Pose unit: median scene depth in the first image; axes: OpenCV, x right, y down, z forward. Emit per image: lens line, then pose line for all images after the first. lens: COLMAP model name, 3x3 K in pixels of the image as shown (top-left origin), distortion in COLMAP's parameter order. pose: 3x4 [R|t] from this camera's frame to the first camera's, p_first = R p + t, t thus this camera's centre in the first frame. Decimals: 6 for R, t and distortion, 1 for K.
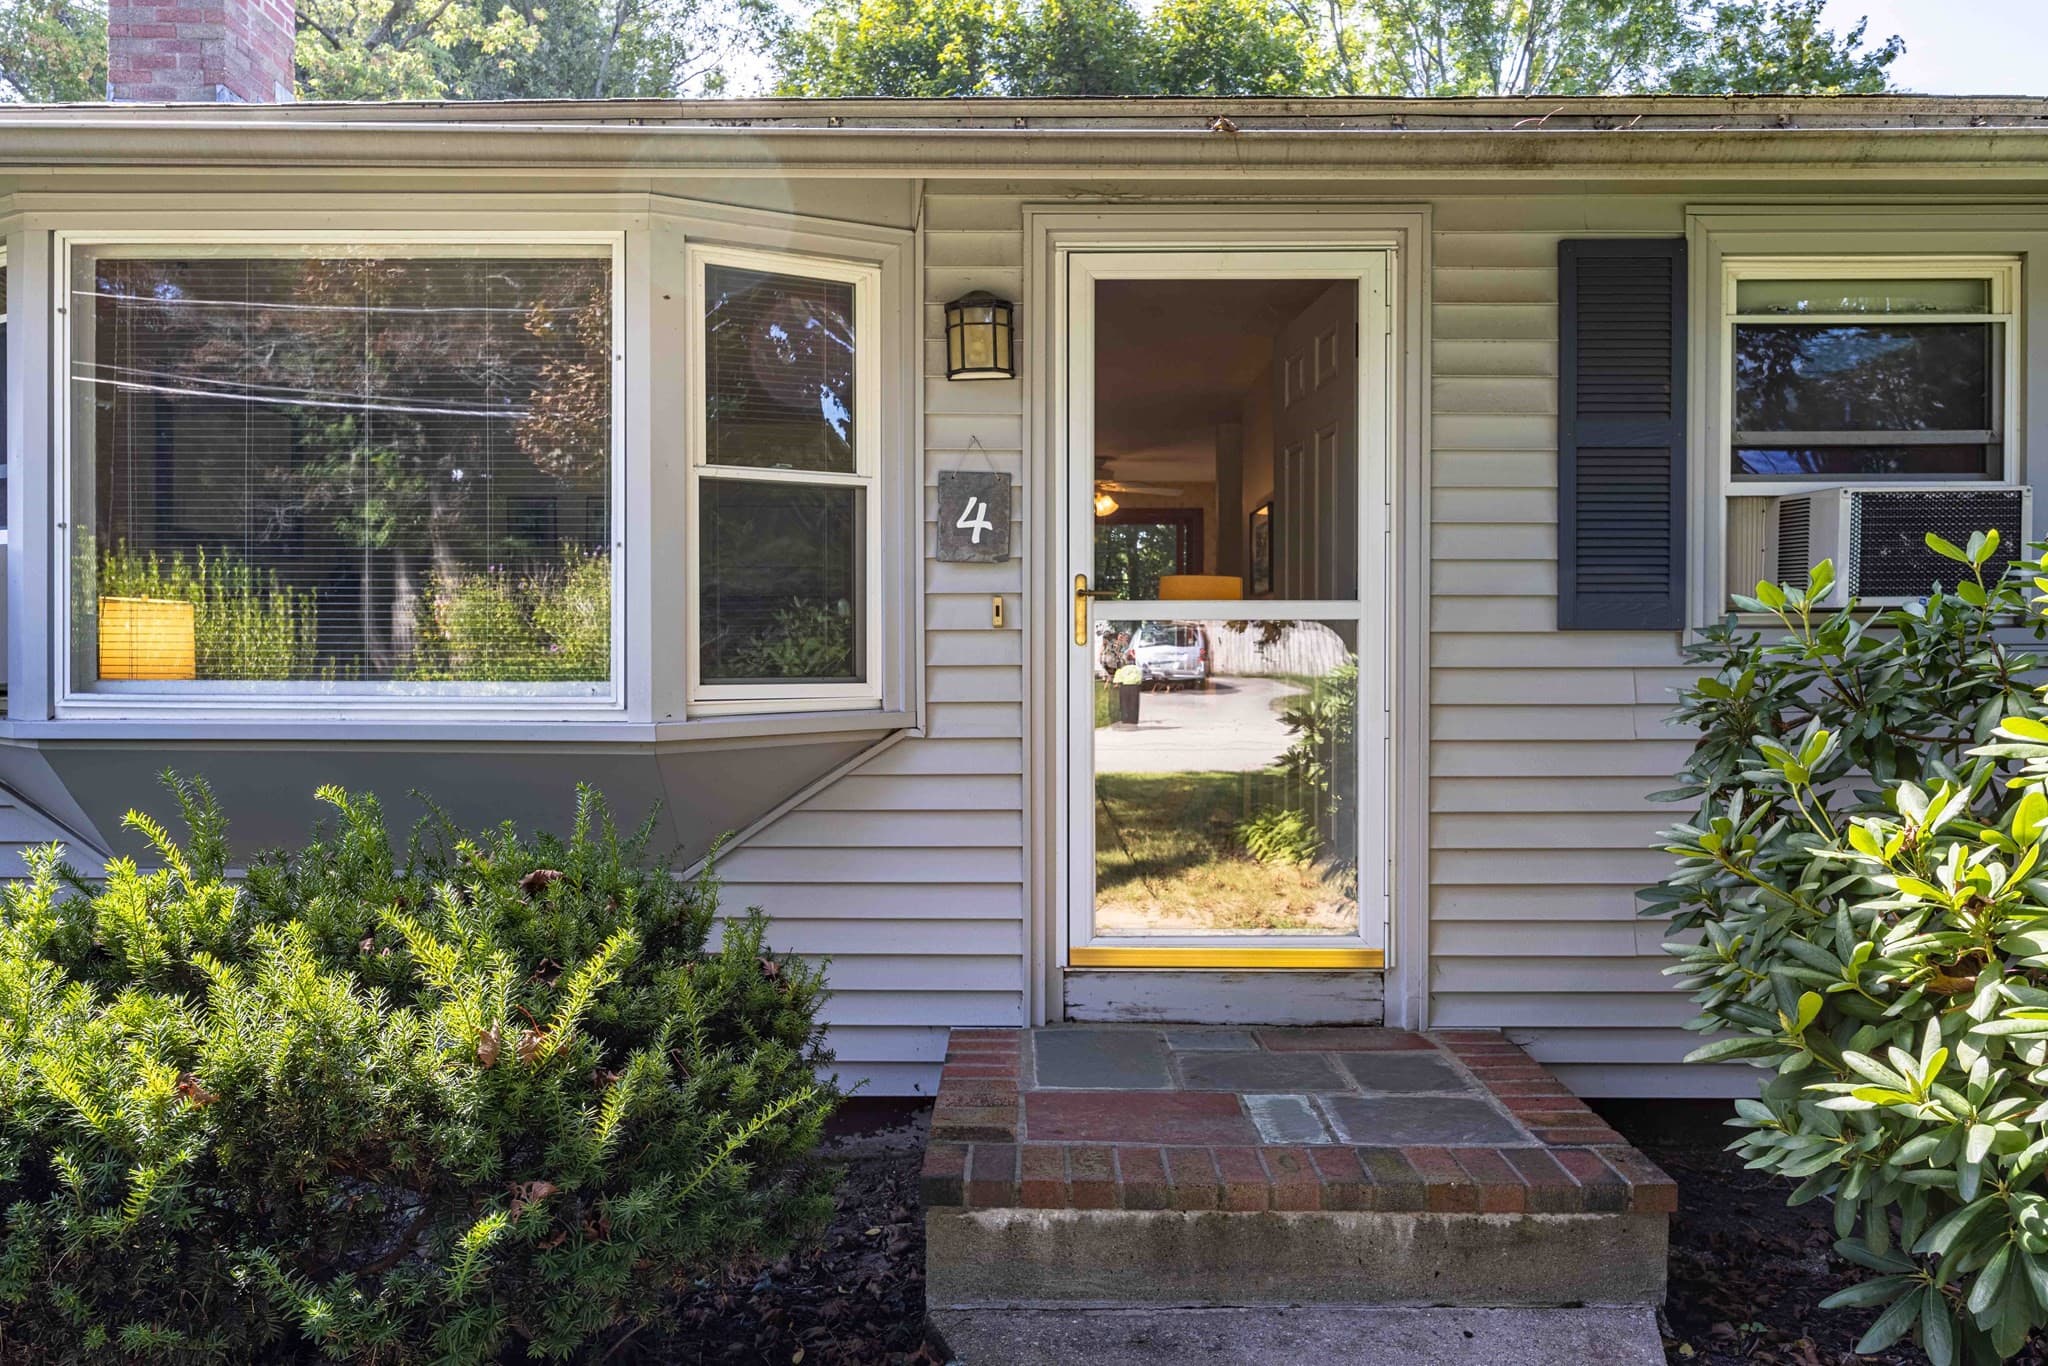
lens RADIAL K [[1422.8, 0, 1023.2], [0, 1422.8, 660.8], [0, 0, 1]] dist [-0.003679, -0.002498]
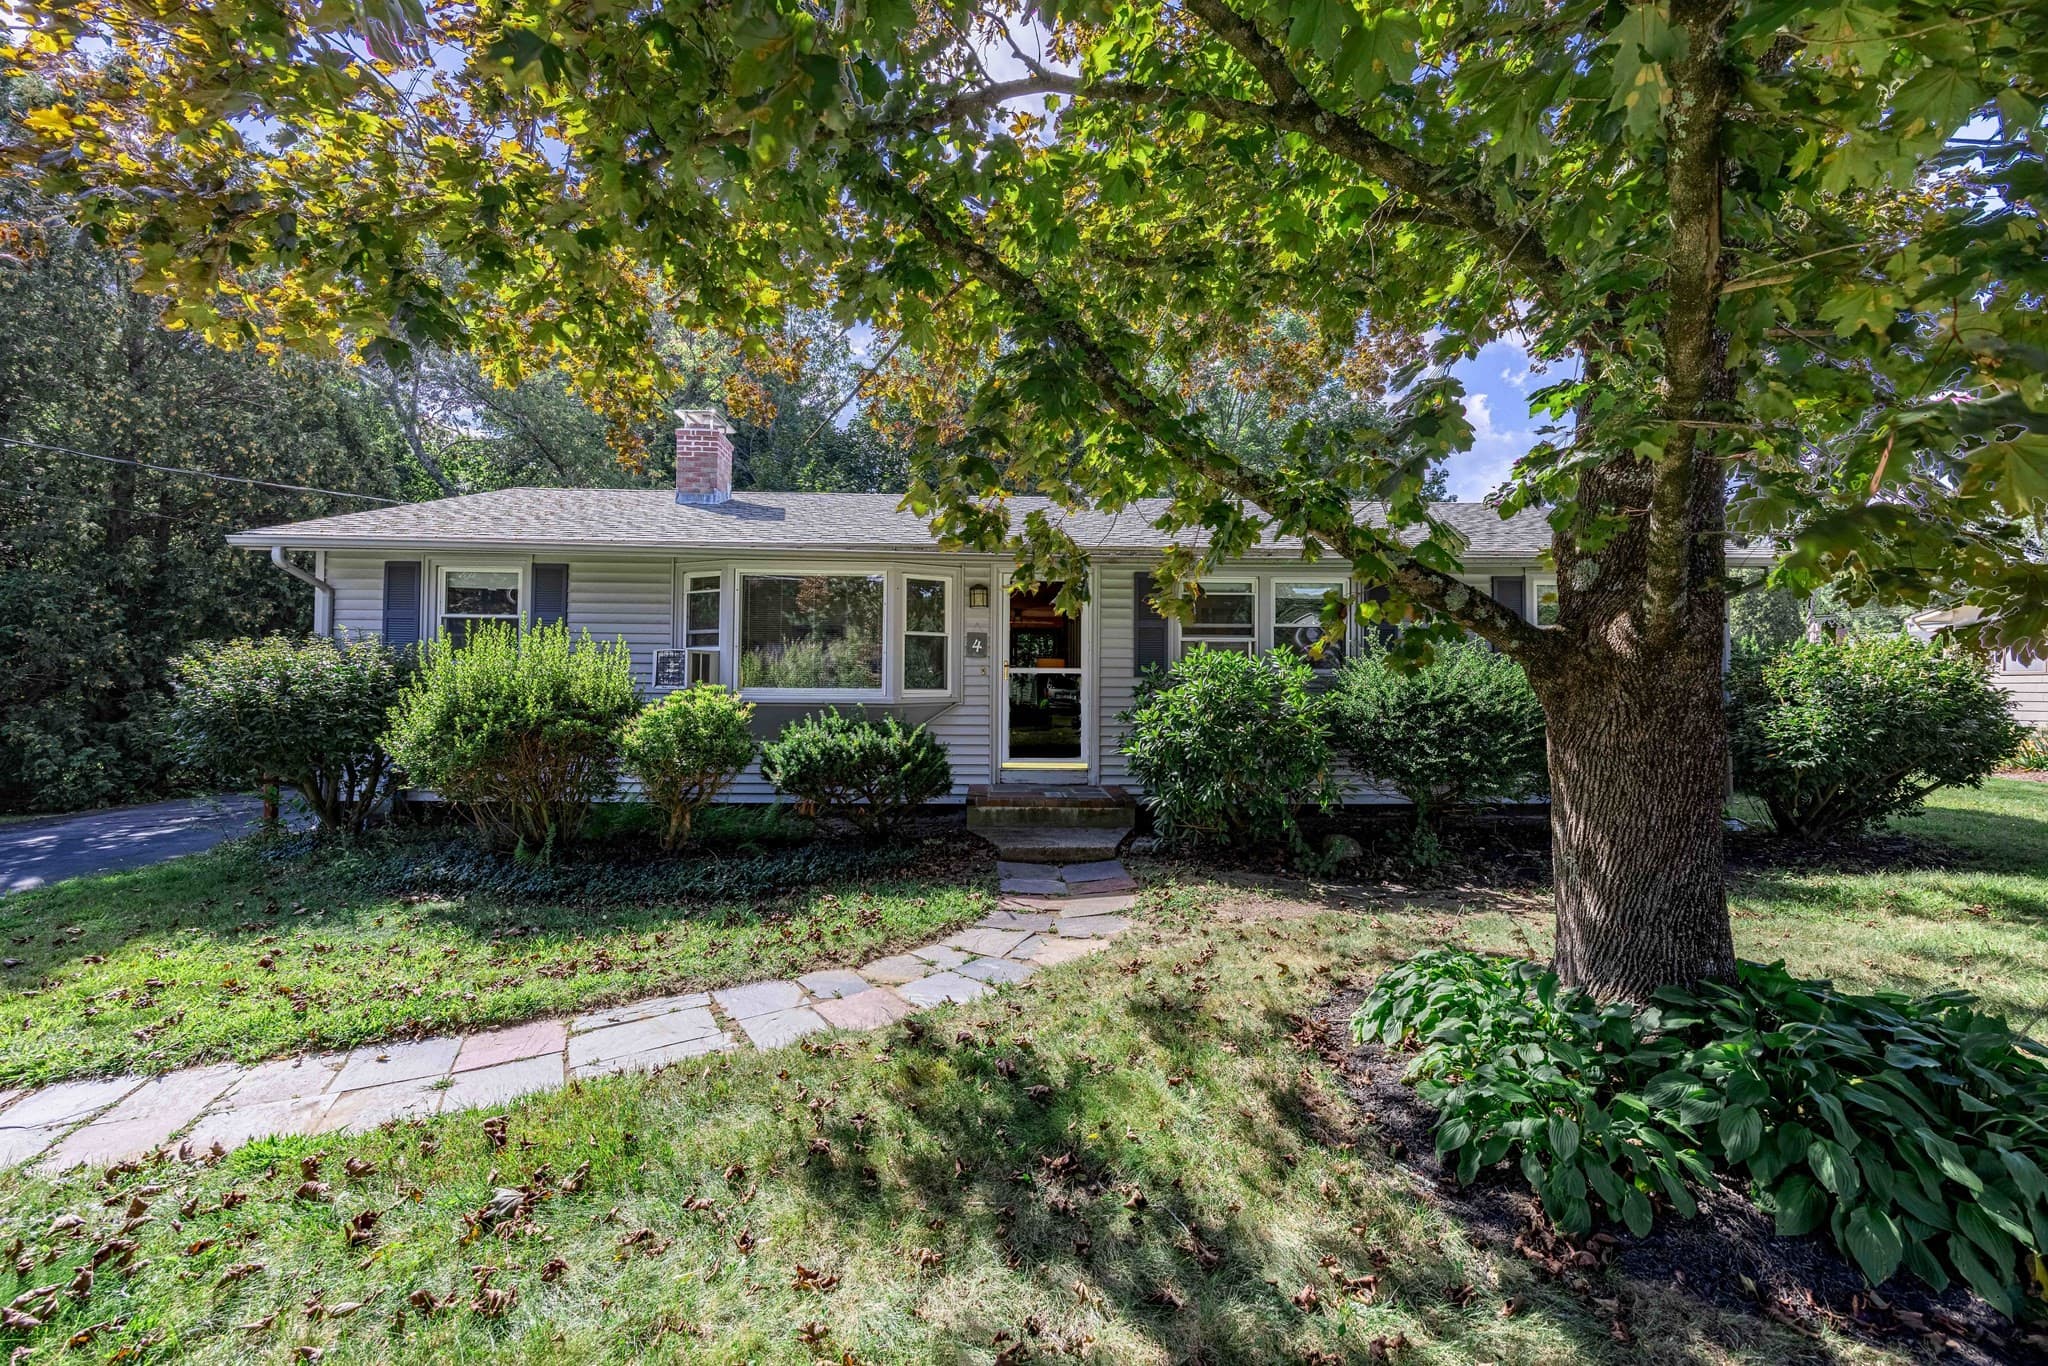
lens RADIAL K [[1256.2, 0, 1021.1], [0, 1256.2, 623.1], [0, 0, 1]] dist [-0.004160, 0.001046]
pose [[0.999480, 0.009419, 0.030823, -0.020933], [-0.007147, 0.997306, -0.073008, 0.081244], [-0.031427, 0.072750, 0.996855, -2.283050]]
